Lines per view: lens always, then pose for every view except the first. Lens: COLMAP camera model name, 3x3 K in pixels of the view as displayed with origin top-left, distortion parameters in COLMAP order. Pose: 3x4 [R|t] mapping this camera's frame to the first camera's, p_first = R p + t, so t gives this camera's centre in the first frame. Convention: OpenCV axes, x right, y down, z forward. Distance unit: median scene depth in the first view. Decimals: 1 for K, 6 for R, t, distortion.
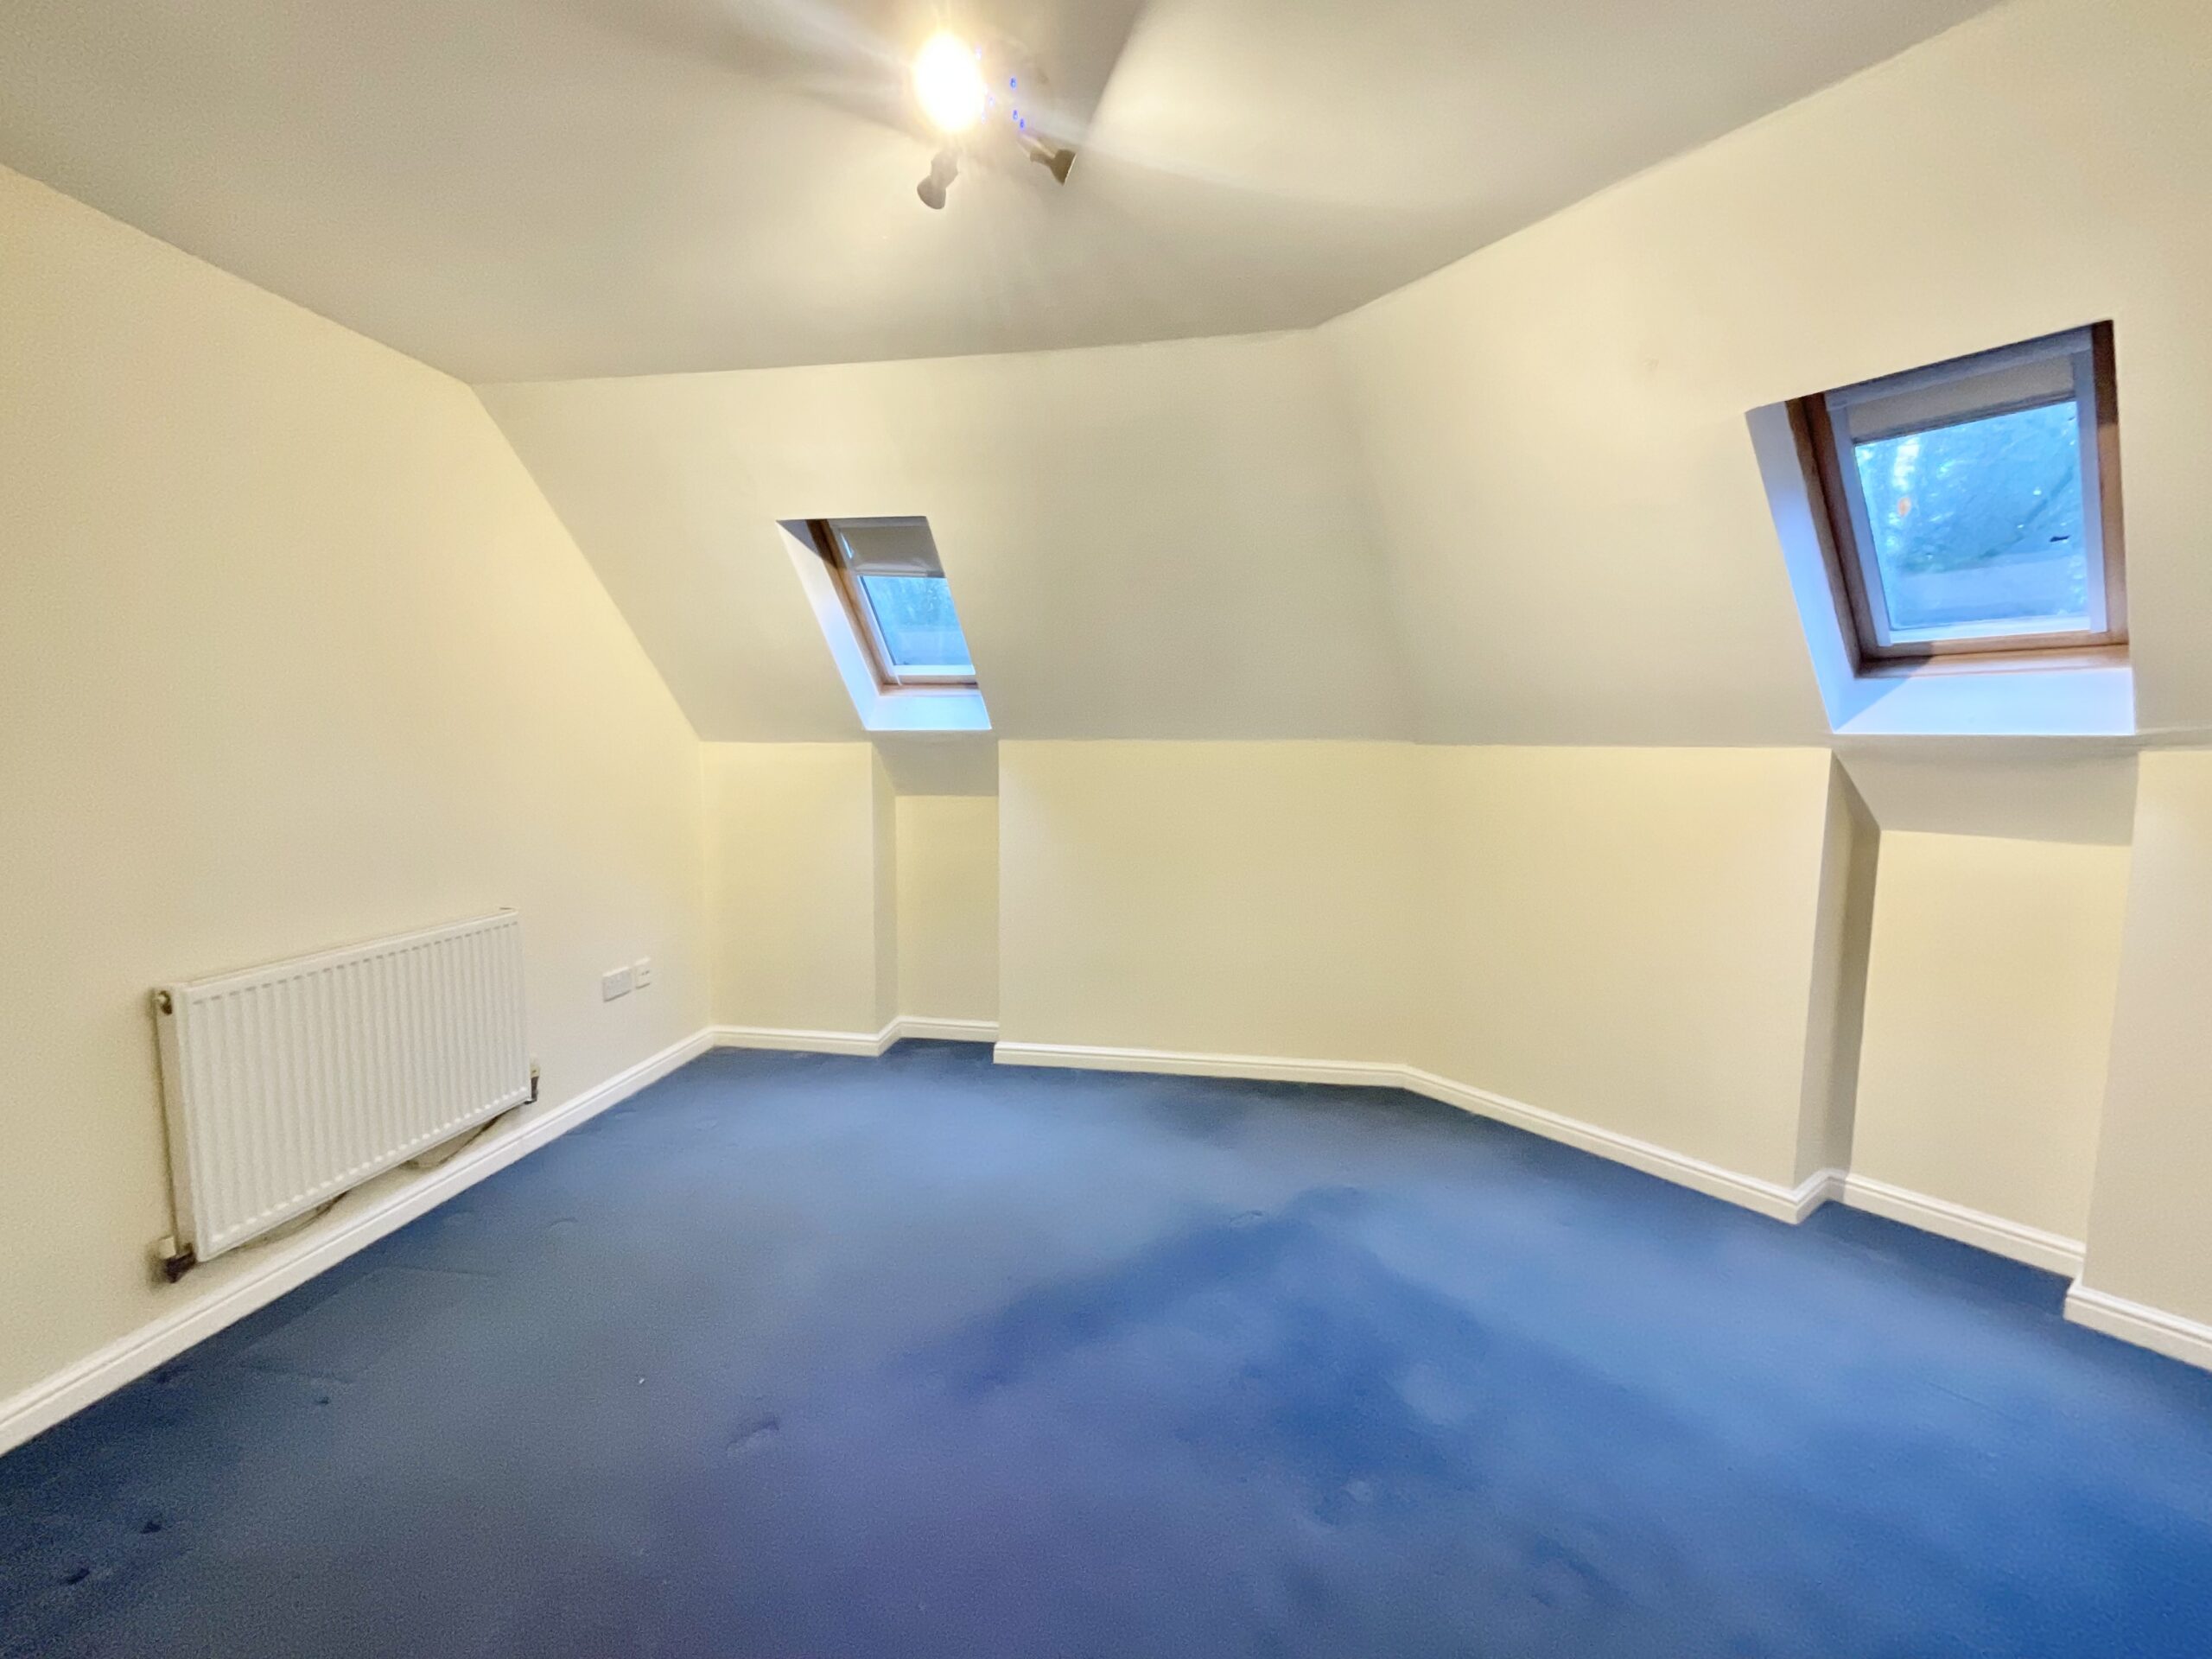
lens RADIAL K [[904.1, 0, 1105.6], [0, 904.1, 830.6], [0, 0, 1]] dist [0.012025, 0.000848]
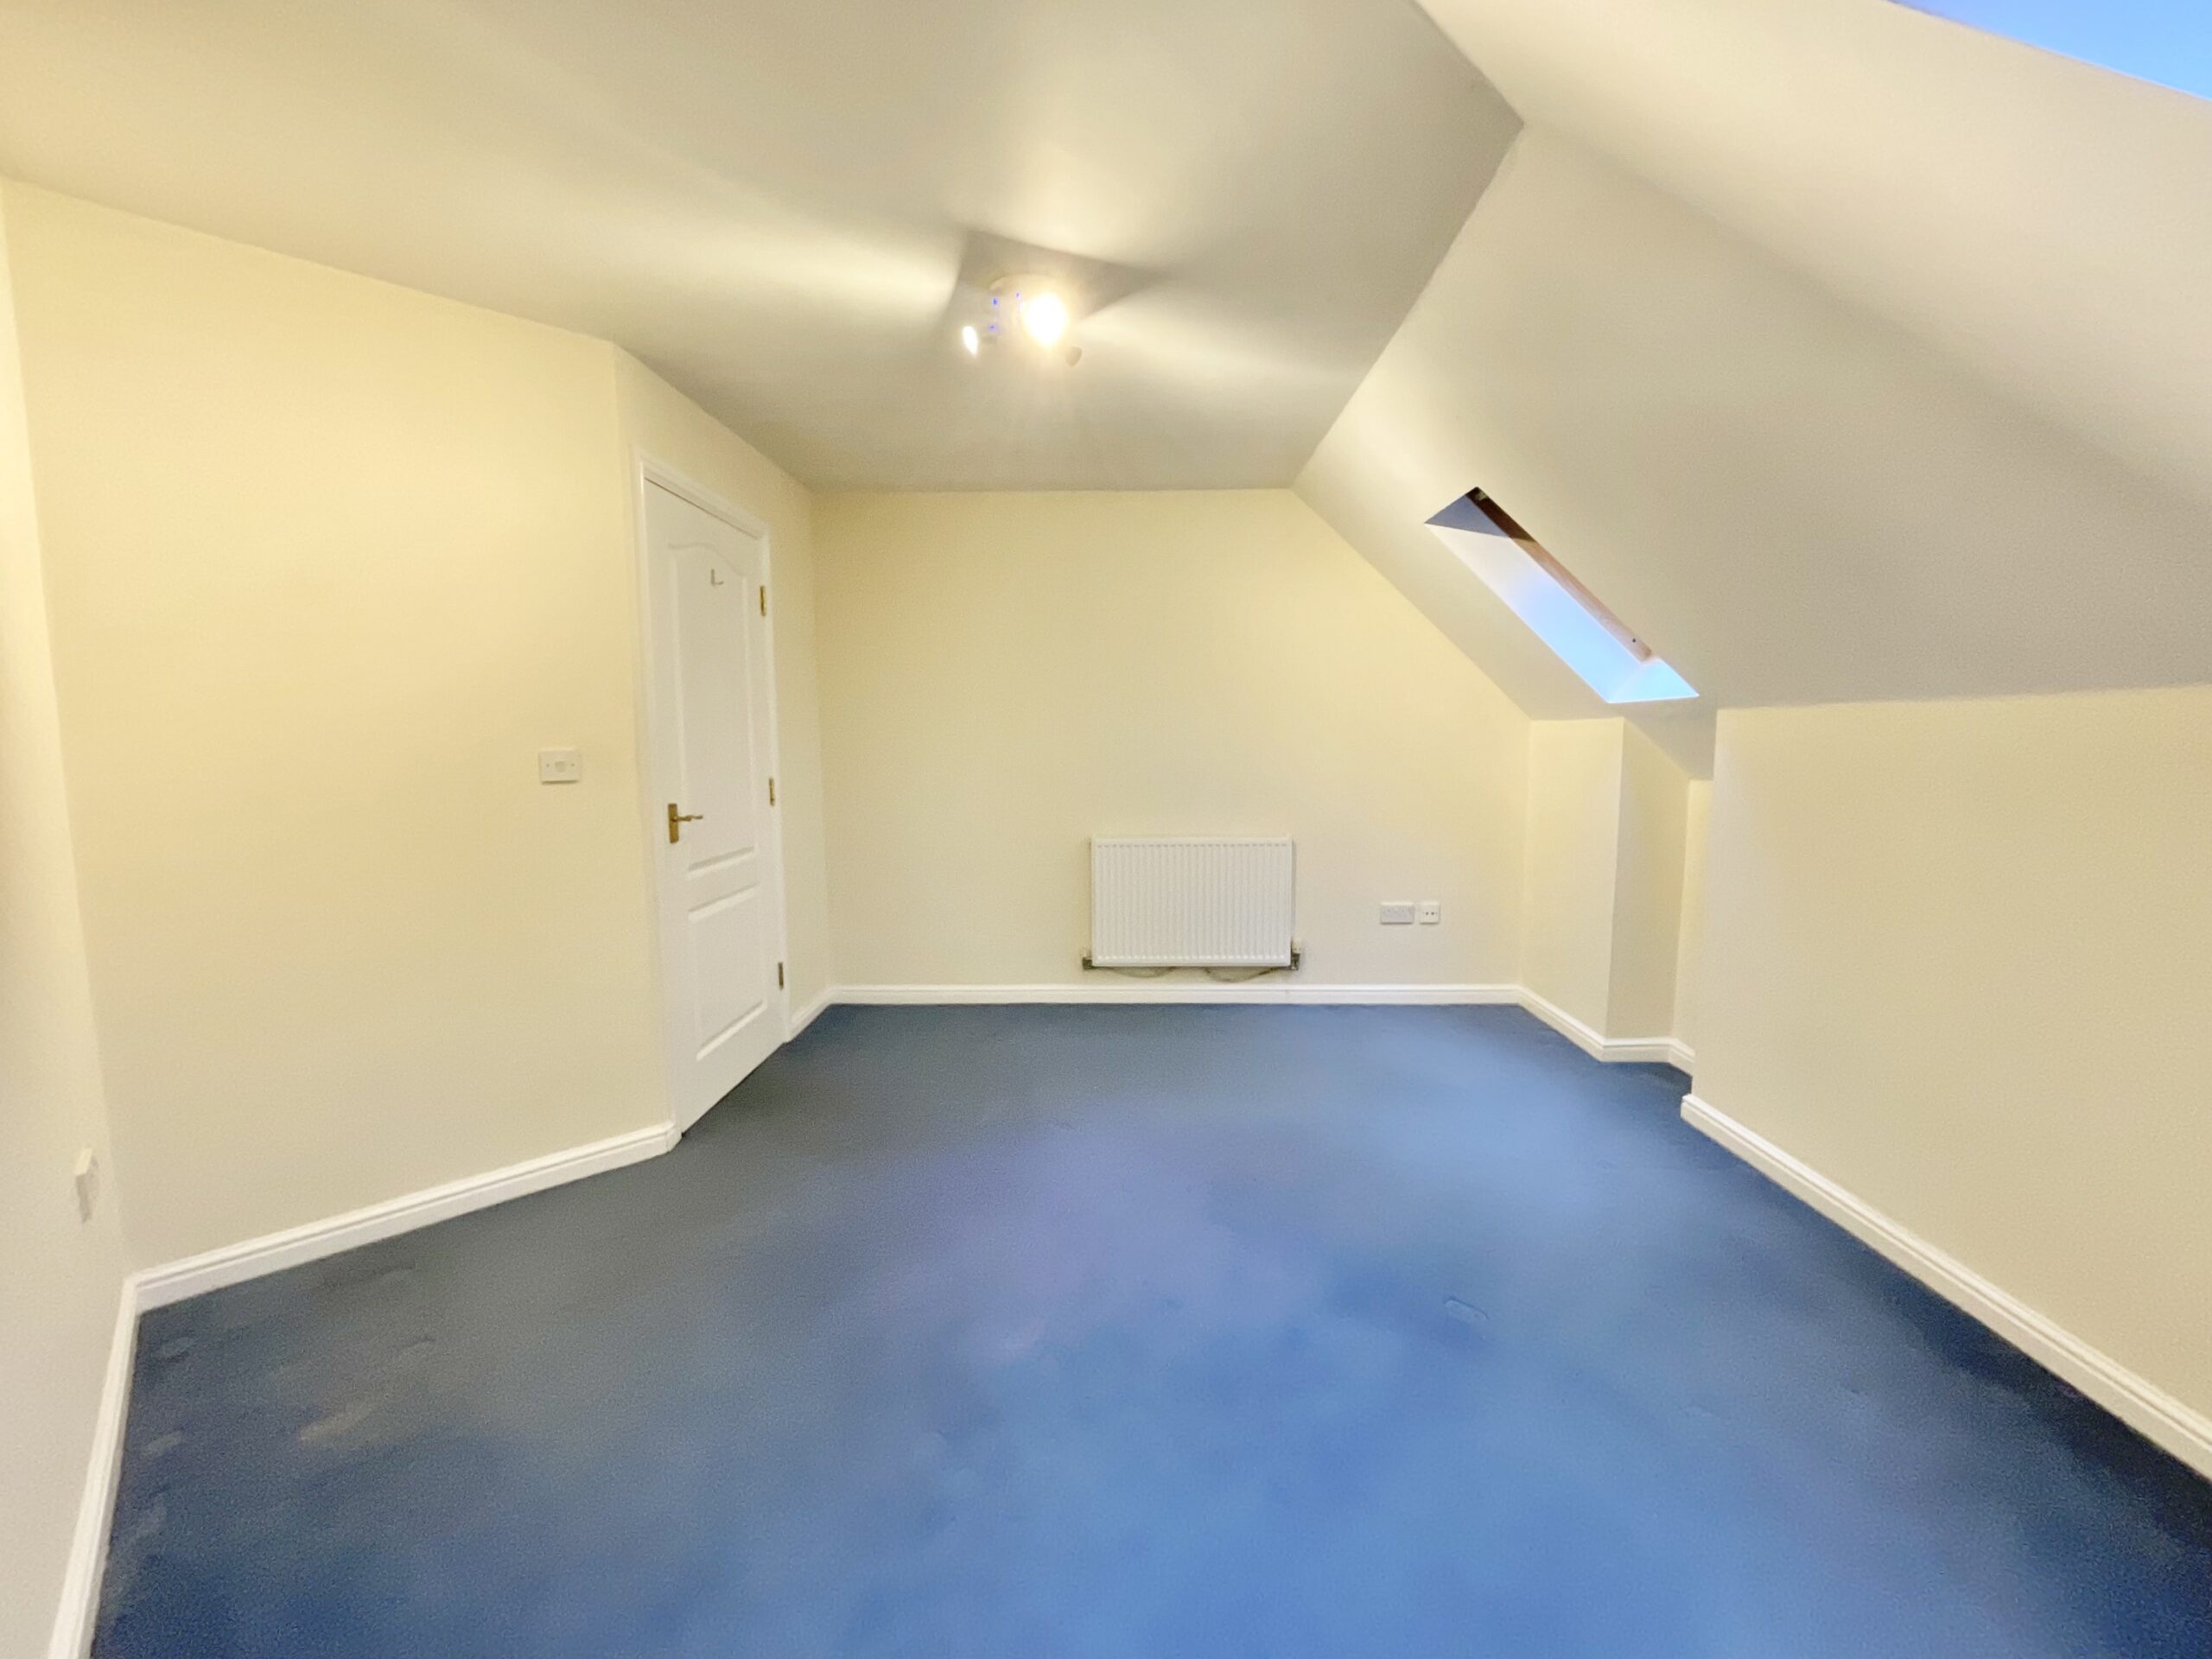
lens RADIAL K [[904.1, 0, 1115.0], [0, 904.1, 828.4], [0, 0, 1]] dist [0.012025, 0.000848]
pose [[0.133354, 0.095839, -0.986424, 0.621843], [-0.083918, 0.992831, 0.085117, -0.023125], [0.987509, 0.071428, 0.140441, 0.409944]]
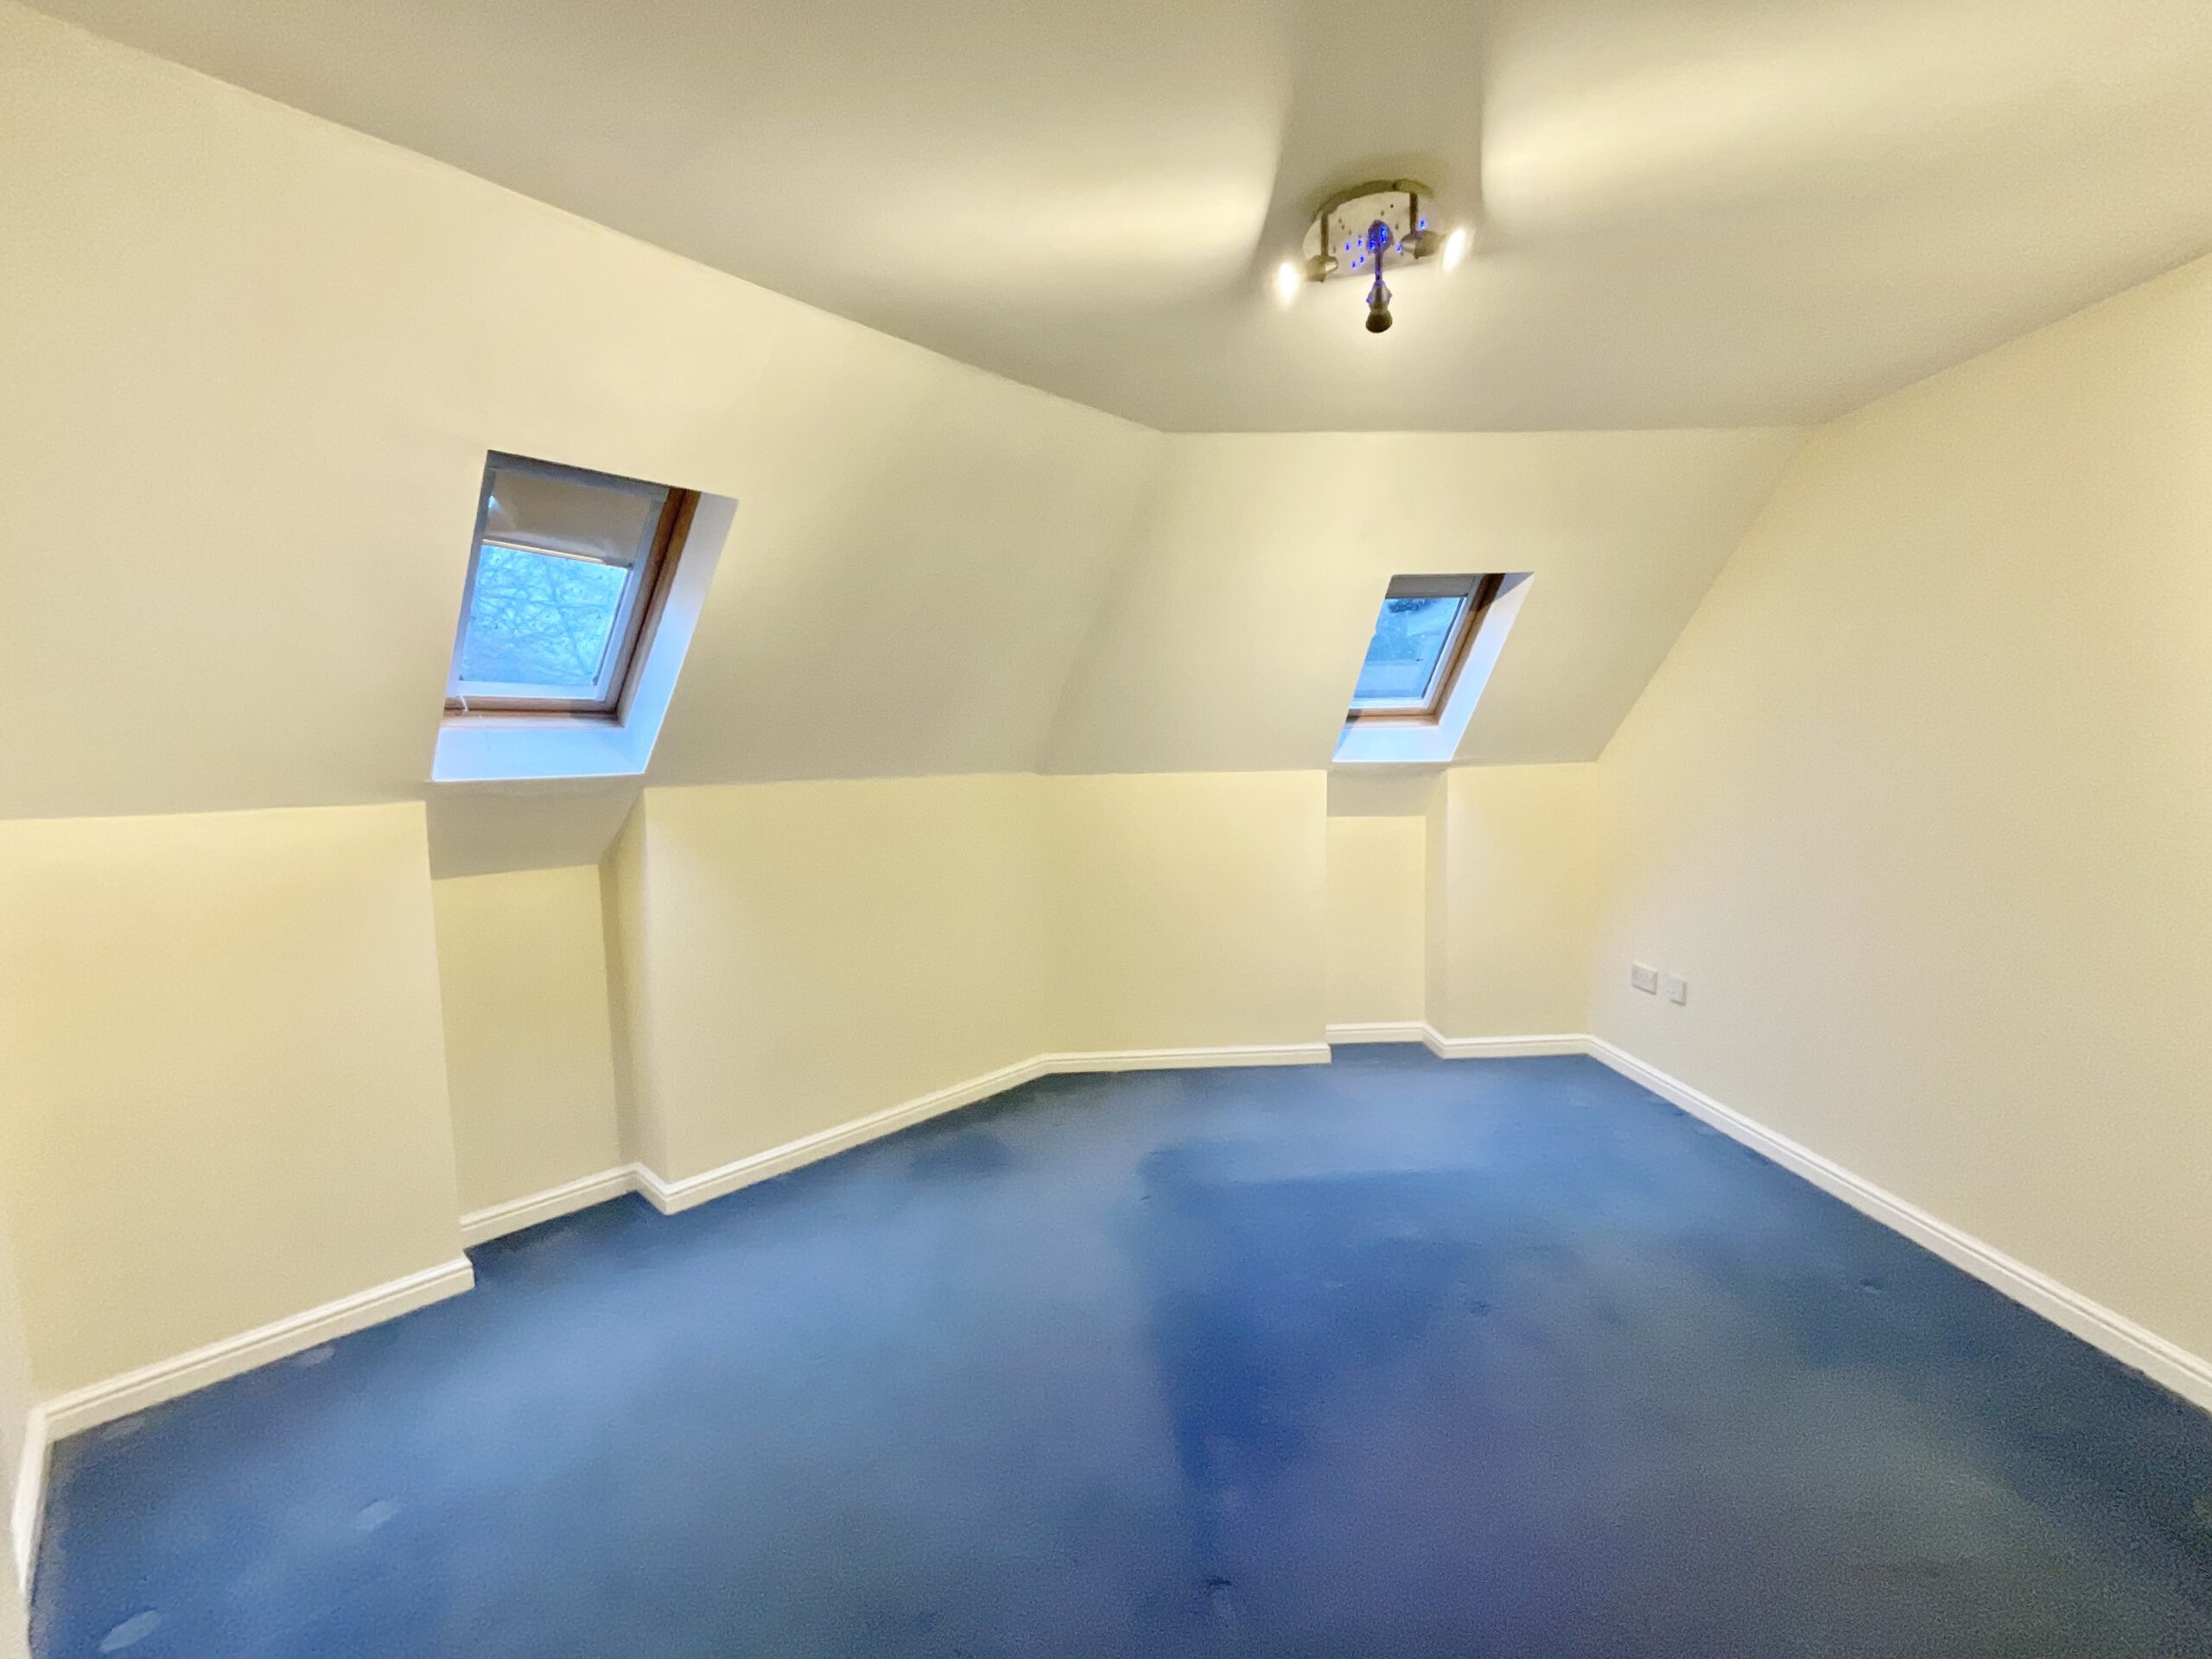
lens RADIAL K [[904.1, 0, 1113.4], [0, 904.1, 827.4], [0, 0, 1]] dist [0.012025, 0.000848]
pose [[0.572117, -0.083958, 0.815863, -0.542549], [0.101046, 0.994384, 0.031471, -0.054152], [-0.813923, 0.064435, 0.577388, 0.262028]]
